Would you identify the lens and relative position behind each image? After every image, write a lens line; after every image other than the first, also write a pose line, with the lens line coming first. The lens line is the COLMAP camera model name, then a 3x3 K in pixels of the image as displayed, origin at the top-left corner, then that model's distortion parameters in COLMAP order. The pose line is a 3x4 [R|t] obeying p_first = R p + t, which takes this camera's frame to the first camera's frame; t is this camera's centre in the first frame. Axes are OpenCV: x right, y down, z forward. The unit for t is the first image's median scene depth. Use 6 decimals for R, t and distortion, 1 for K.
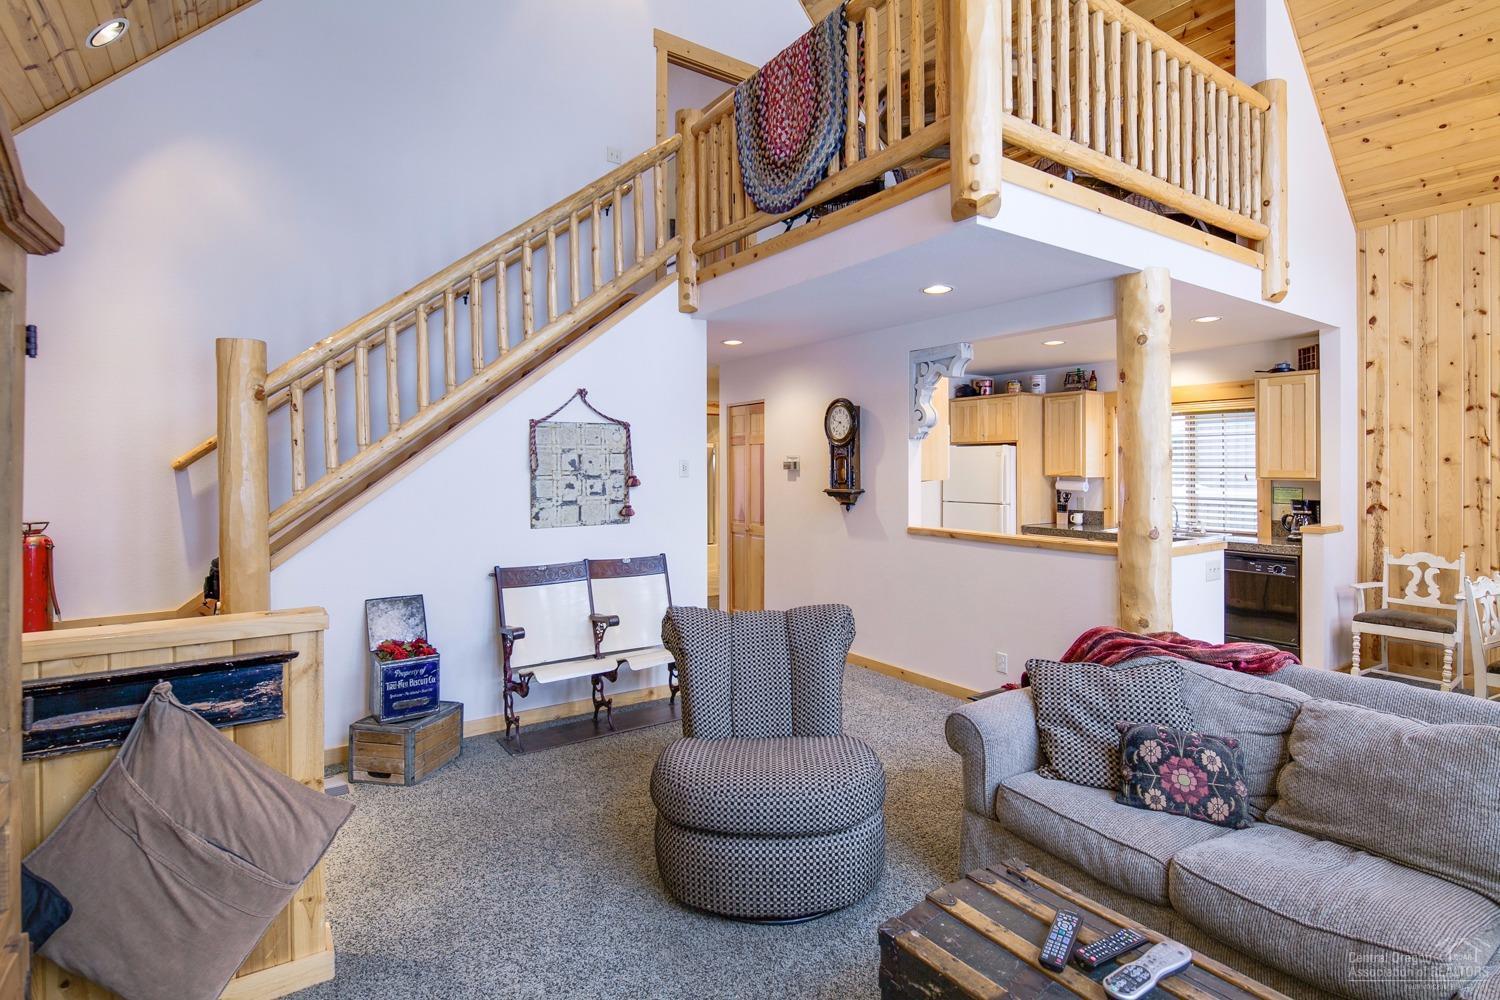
lens RADIAL K [[728.0, 0, 753.0], [0, 728.0, 465.6], [0, 0, 1]] dist [0.006077, -0.005365]
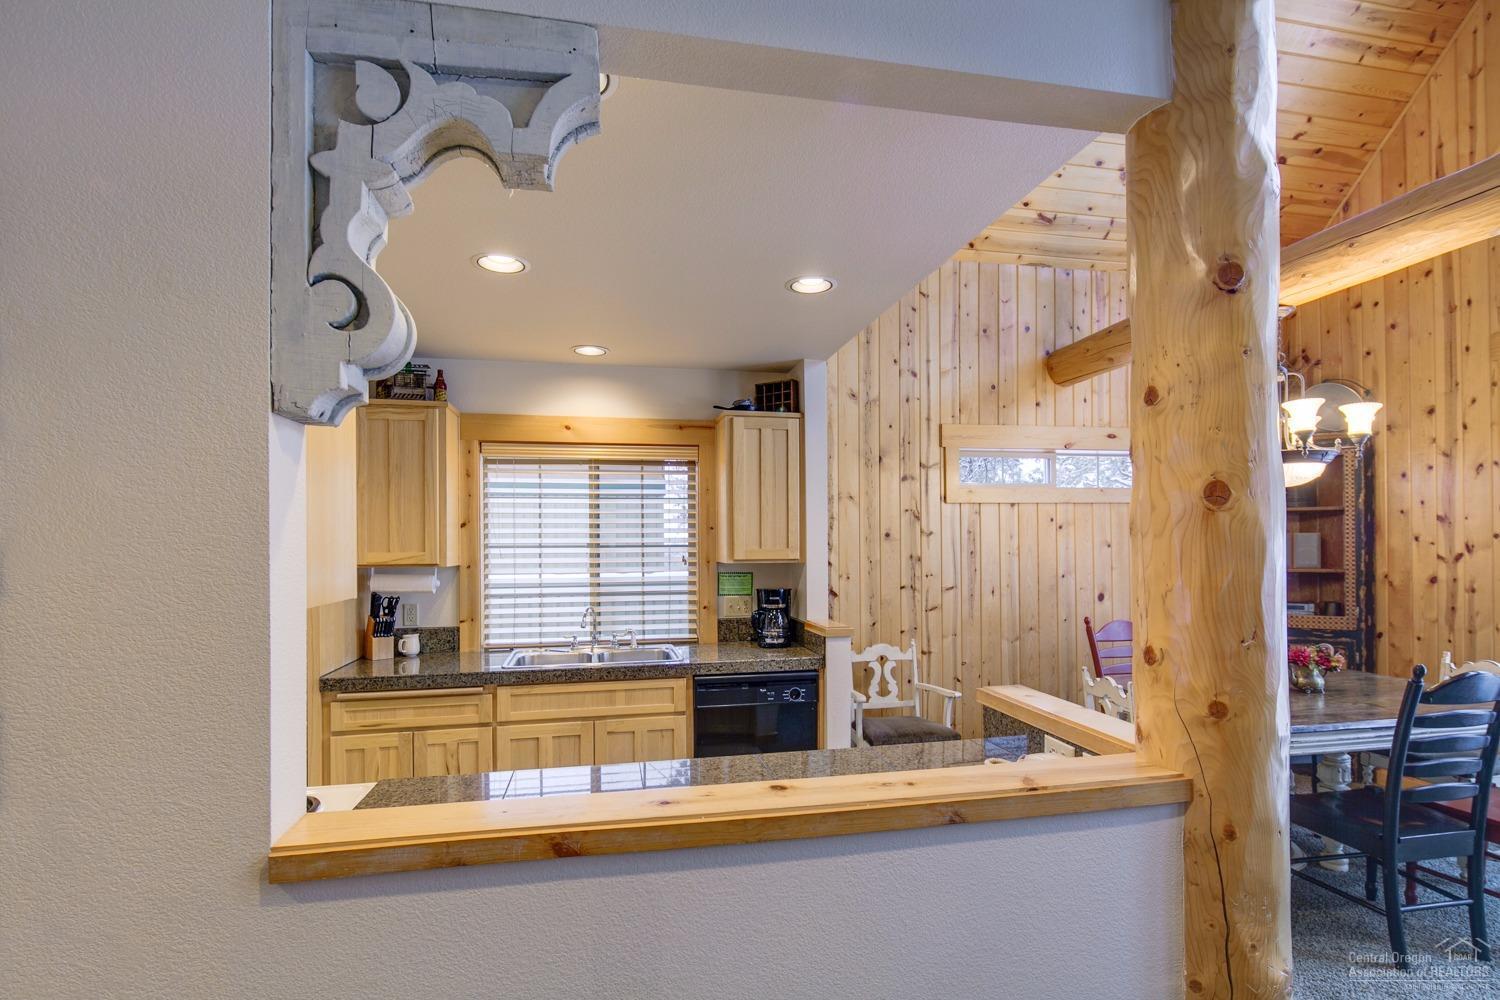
lens RADIAL K [[728.0, 0, 752.1], [0, 728.0, 541.5], [0, 0, 1]] dist [0.006077, -0.005365]
pose [[0.382449, -0.000084, 0.923977, 0.081080], [0.005796, 0.999981, -0.002309, 0.000726], [-0.923958, 0.006238, 0.382442, 0.839964]]
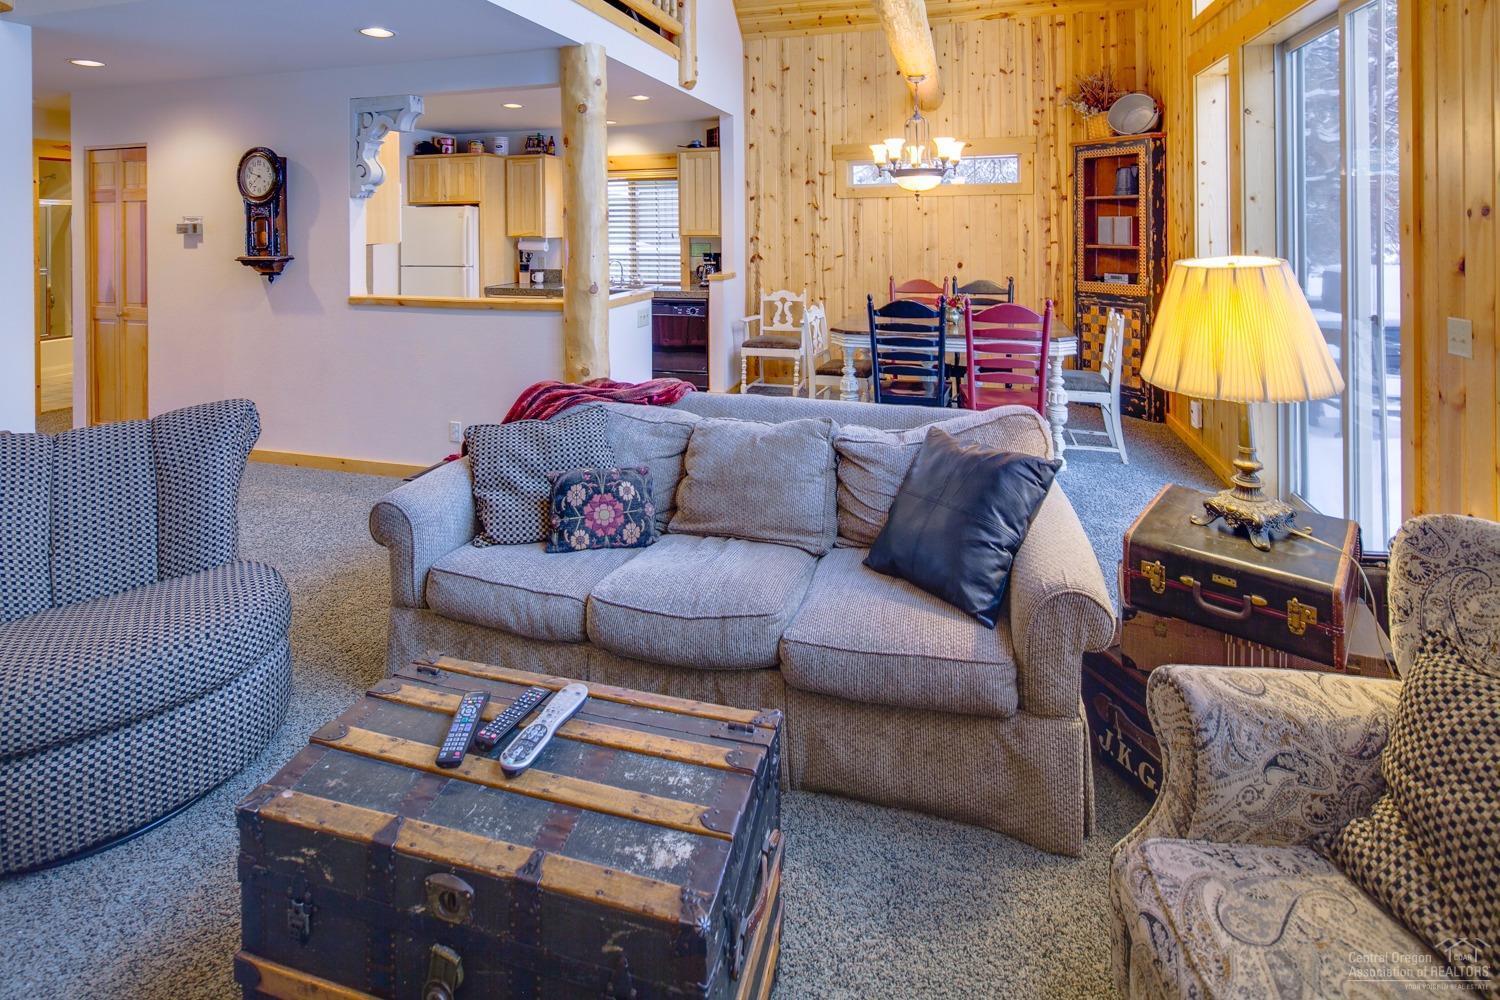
lens RADIAL K [[728.0, 0, 739.2], [0, 728.0, 225.8], [0, 0, 1]] dist [0.006077, -0.005365]
pose [[0.783665, -0.005796, 0.621157, 0.035654], [0.007366, 0.999973, 0.000038, 0.001330], [-0.621140, 0.004546, 0.783686, 0.011270]]
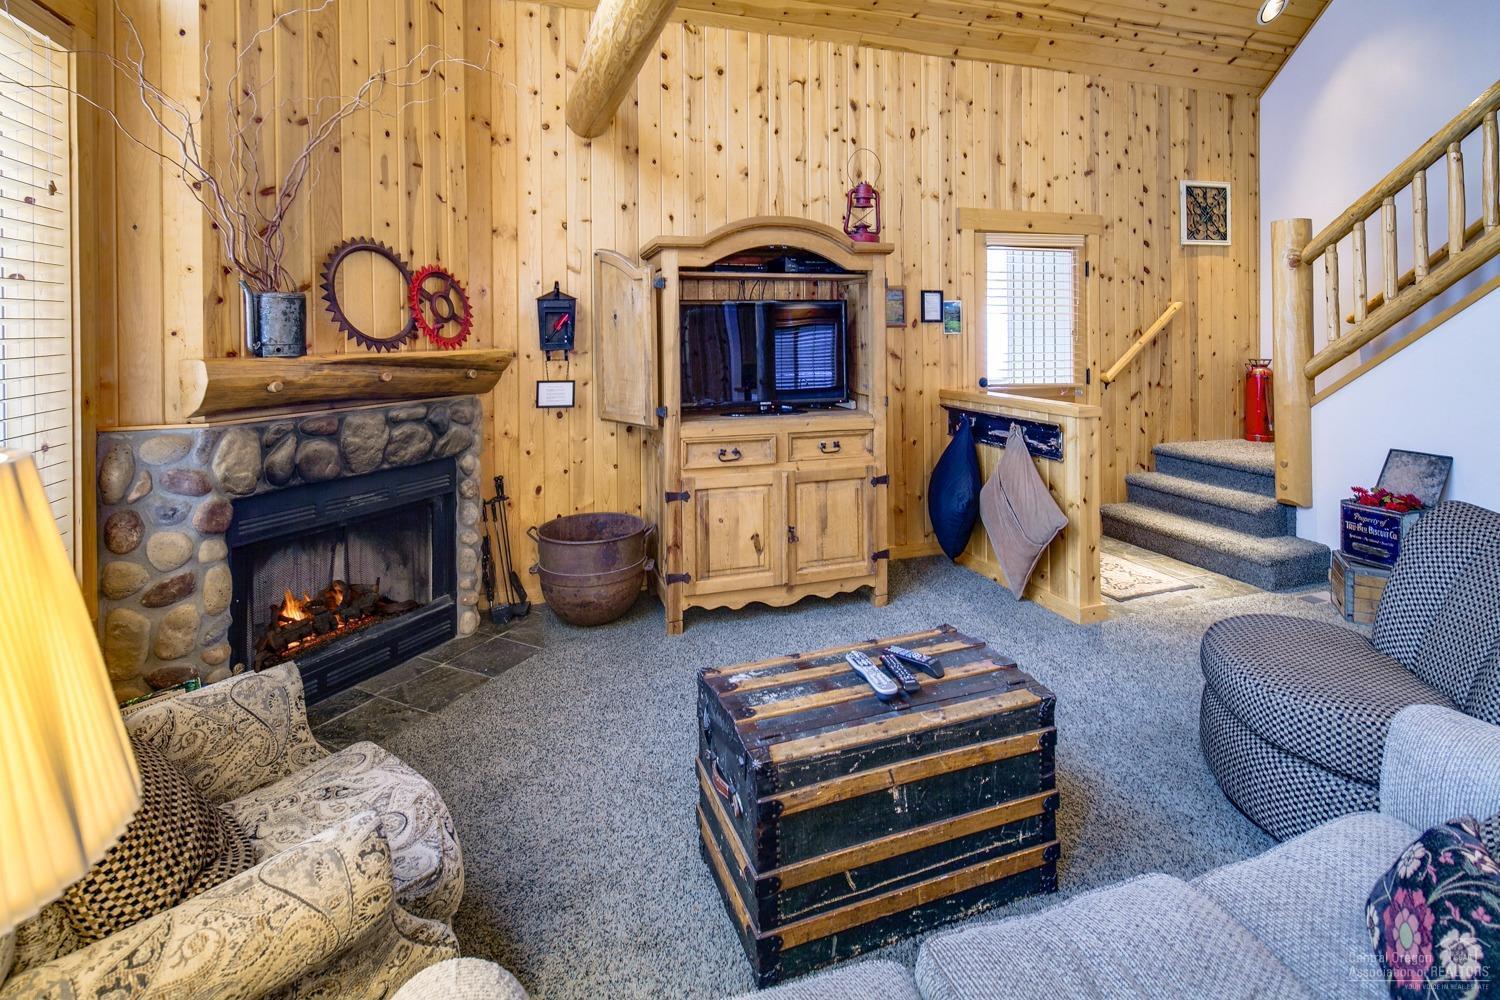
lens RADIAL K [[728.0, 0, 756.0], [0, 728.0, 329.9], [0, 0, 1]] dist [0.006077, -0.005365]
pose [[-0.268380, 0.007766, -0.963282, 0.549144], [0.008961, 0.999944, 0.005564, 0.001220], [0.963271, -0.007138, -0.268435, 0.322614]]
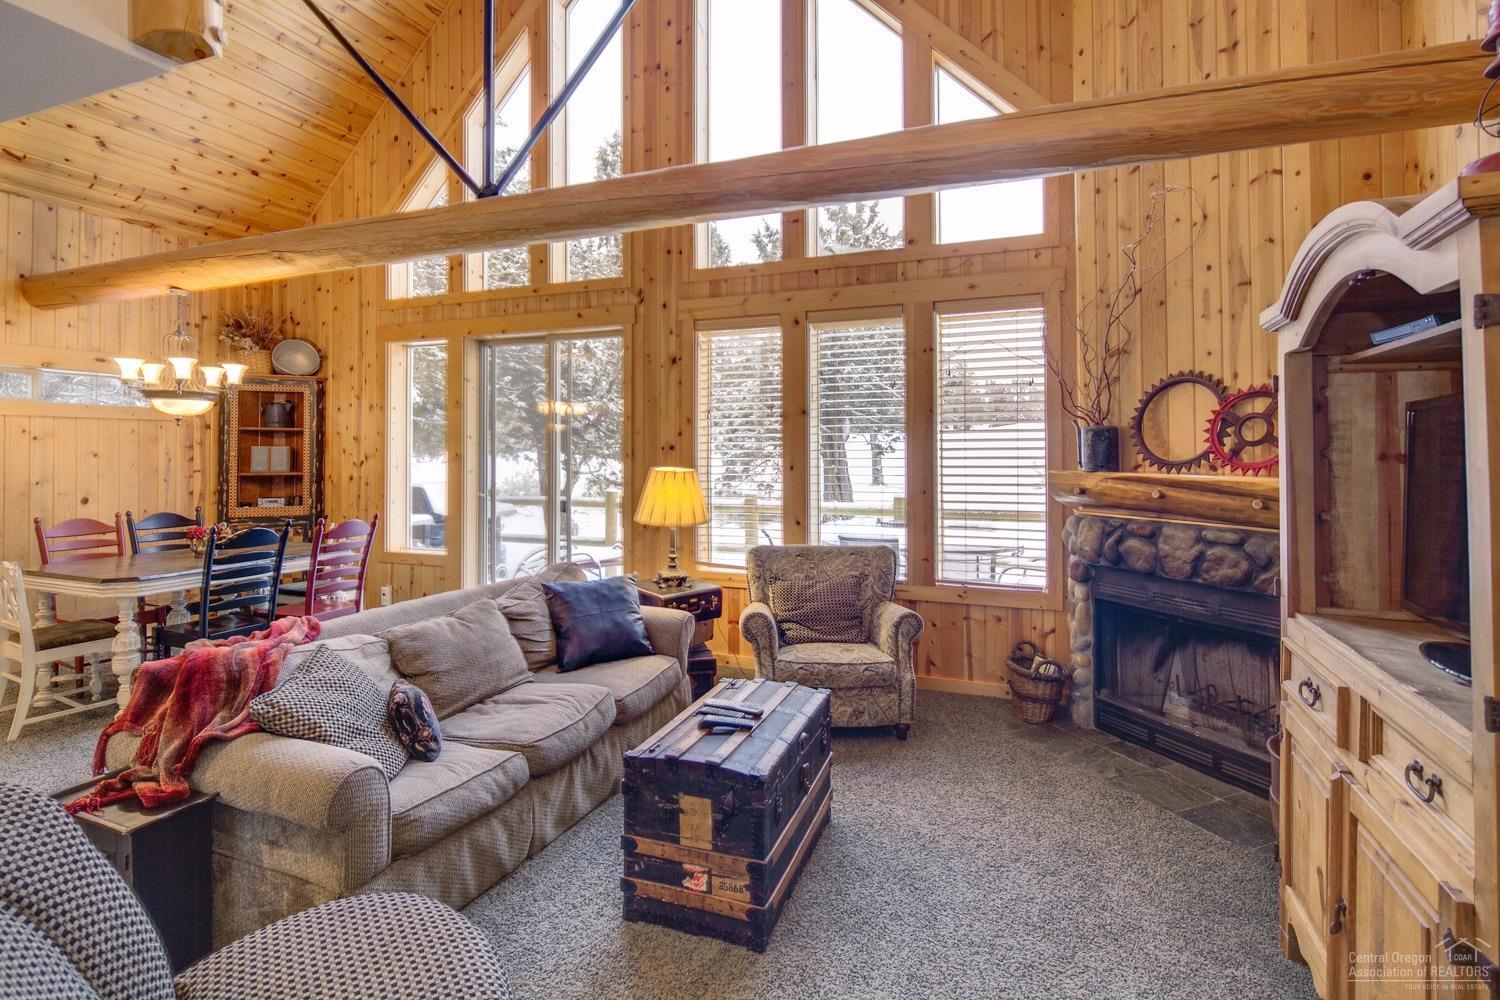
lens RADIAL K [[728.0, 0, 758.8], [0, 728.0, 440.6], [0, 0, 1]] dist [0.006077, -0.005365]
pose [[-0.565653, 0.013314, 0.824536, -0.318945], [-0.000952, 0.999858, -0.016798, 0.001627], [-0.824643, -0.010287, -0.565560, 0.569468]]
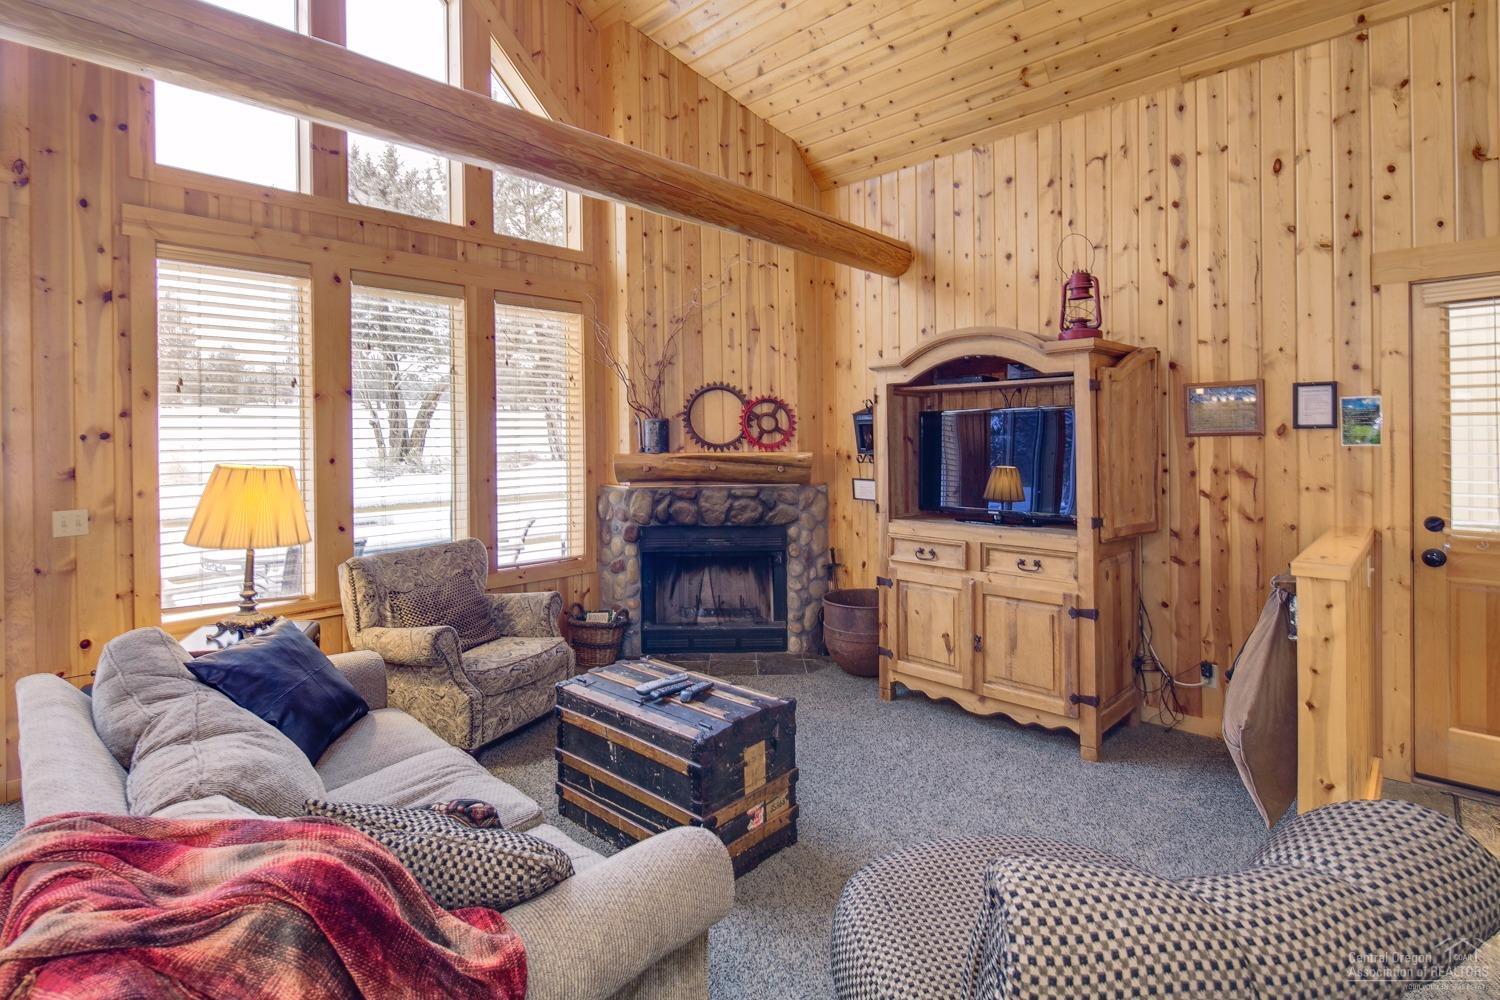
lens RADIAL K [[728.0, 0, 753.6], [0, 728.0, 437.9], [0, 0, 1]] dist [0.006077, -0.005365]
pose [[-0.977806, 0.009763, -0.209283, 0.196489], [0.010302, 0.999946, -0.001487, 0.002971], [0.209257, -0.003610, -0.977854, 0.845276]]
